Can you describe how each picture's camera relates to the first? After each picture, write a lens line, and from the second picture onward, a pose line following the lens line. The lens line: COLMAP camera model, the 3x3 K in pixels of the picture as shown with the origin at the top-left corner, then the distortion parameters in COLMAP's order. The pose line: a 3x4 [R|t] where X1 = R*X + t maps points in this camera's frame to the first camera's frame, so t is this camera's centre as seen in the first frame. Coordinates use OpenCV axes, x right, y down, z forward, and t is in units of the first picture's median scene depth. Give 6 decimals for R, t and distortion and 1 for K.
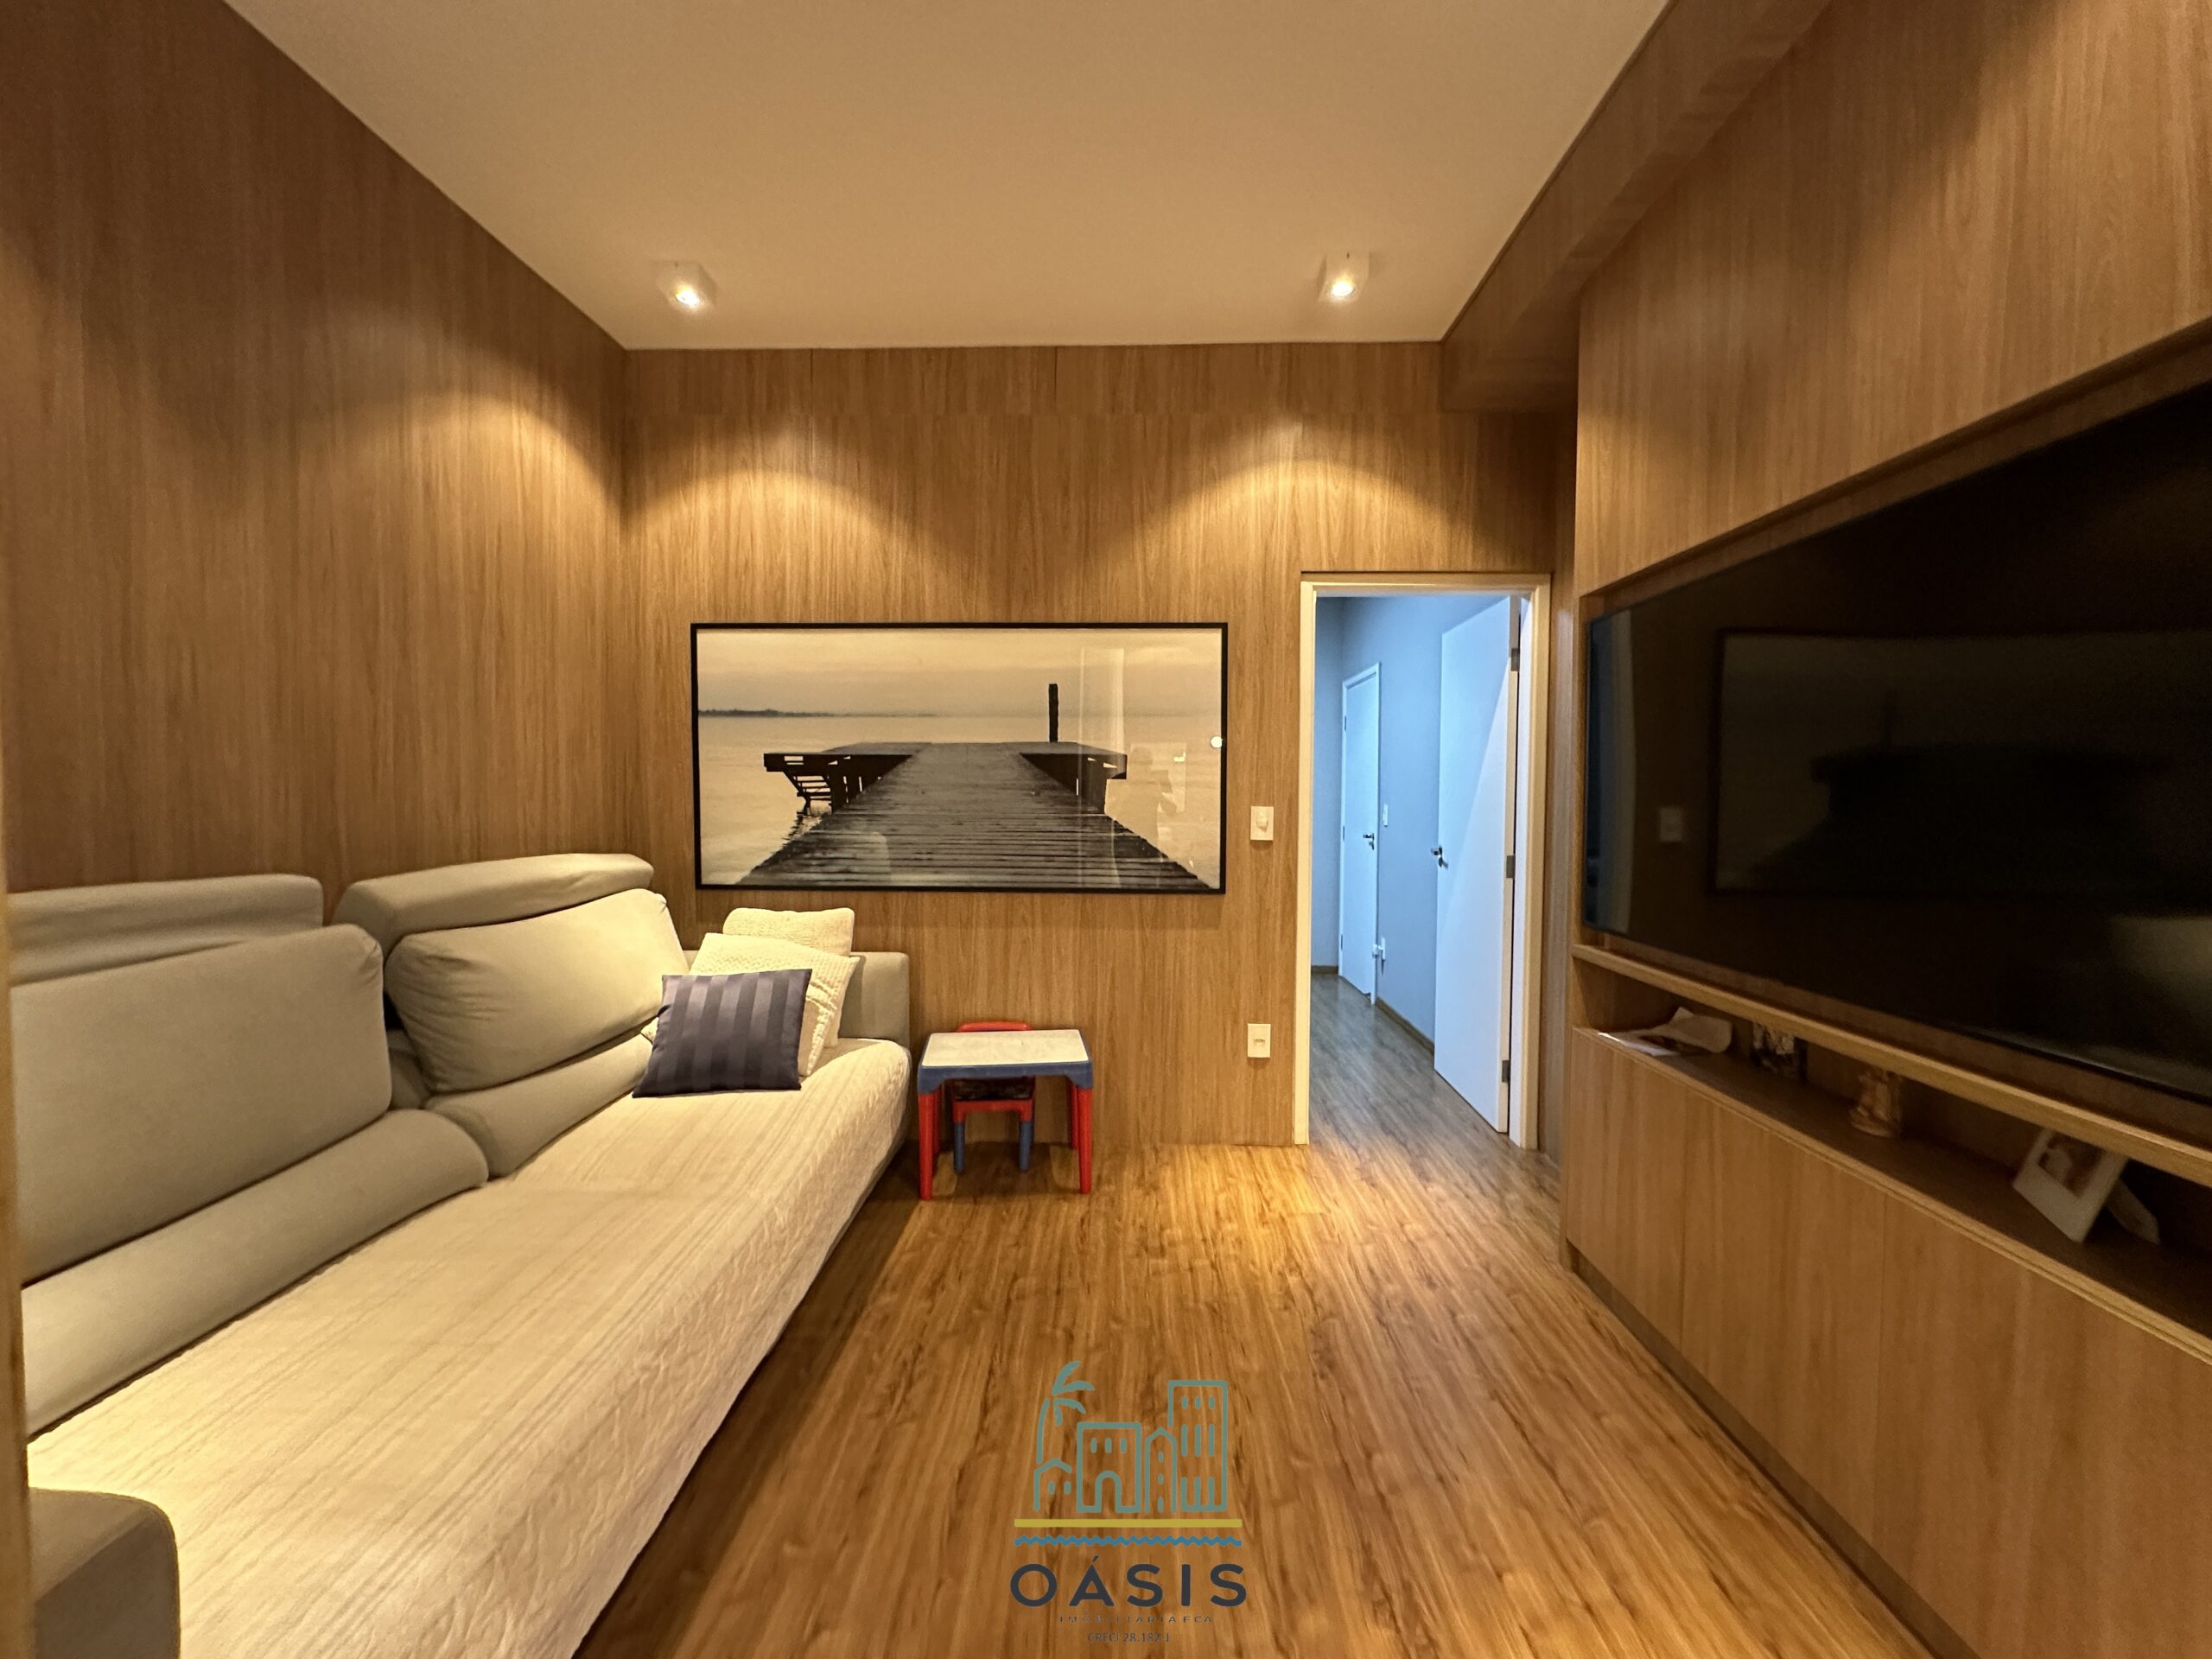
lens RADIAL K [[882.9, 0, 1107.3], [0, 882.9, 827.9], [0, 0, 1]] dist [-0.005283, 0.001225]
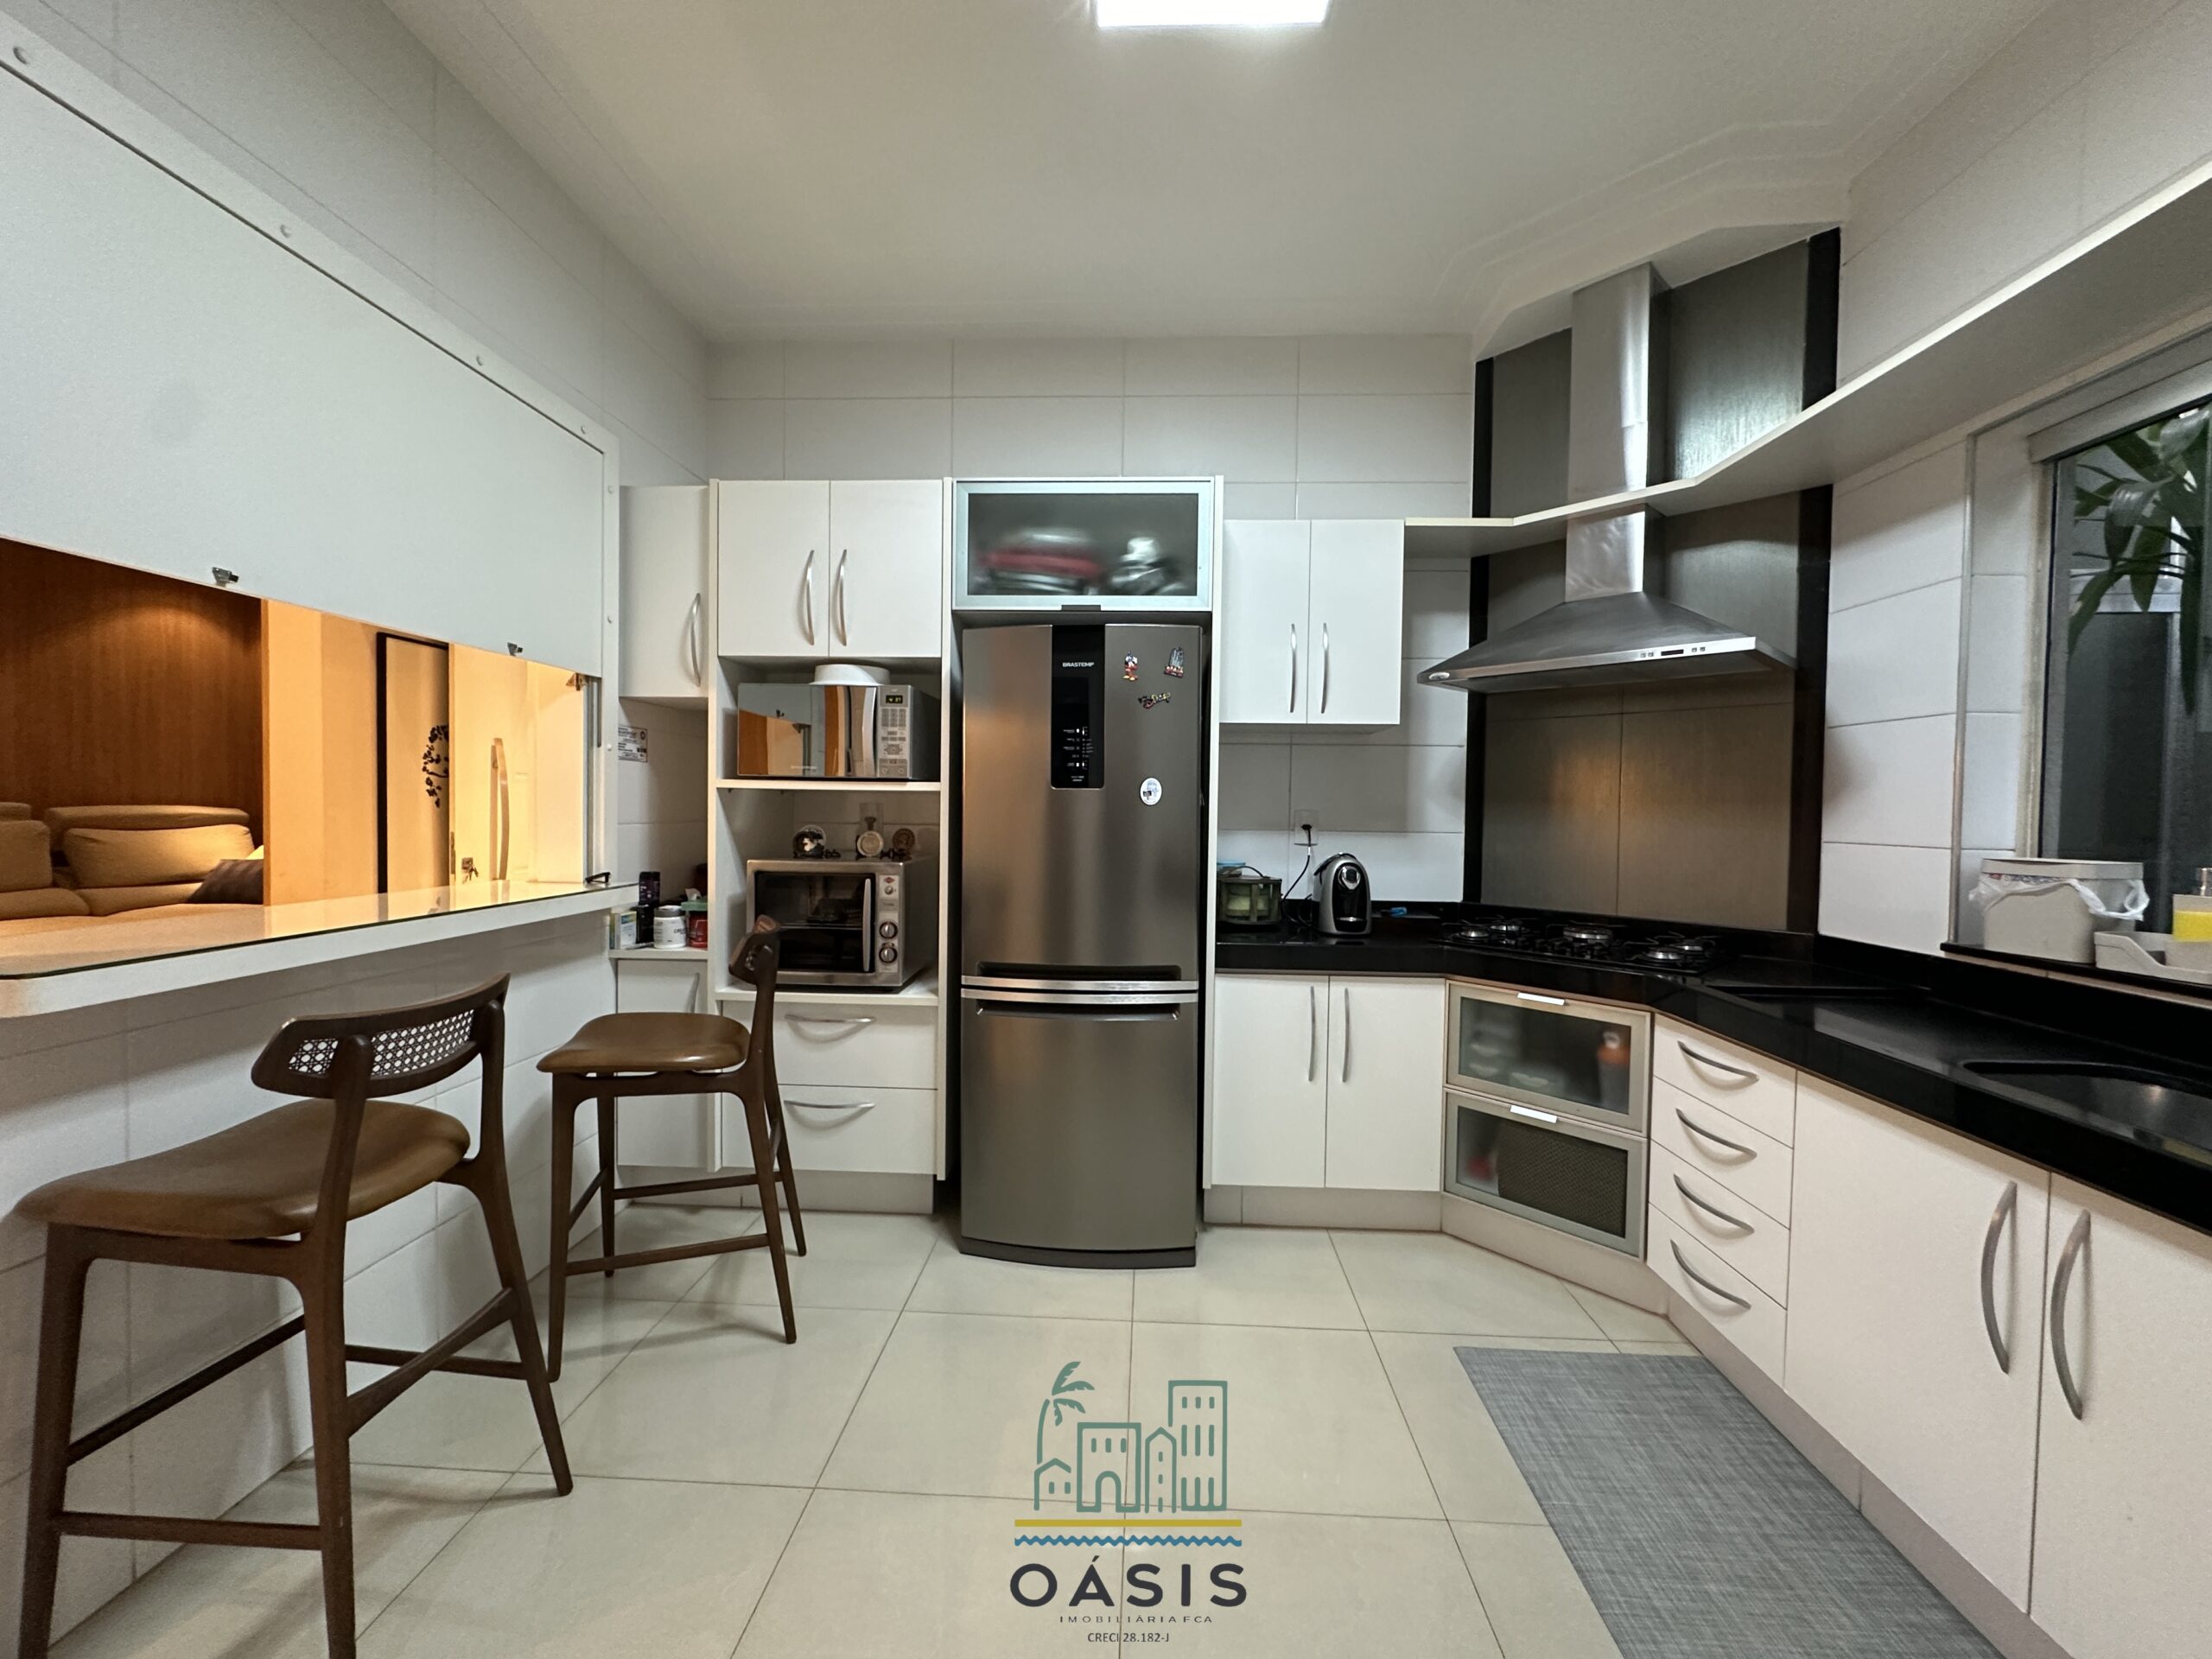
lens RADIAL K [[882.9, 0, 1107.3], [0, 882.9, 827.9], [0, 0, 1]] dist [-0.005283, 0.001225]
pose [[0.999351, 0.027036, -0.023793, 2.024481], [-0.027081, 0.999632, -0.001595, 0.032905], [0.023742, 0.002238, 0.999716, -1.338724]]
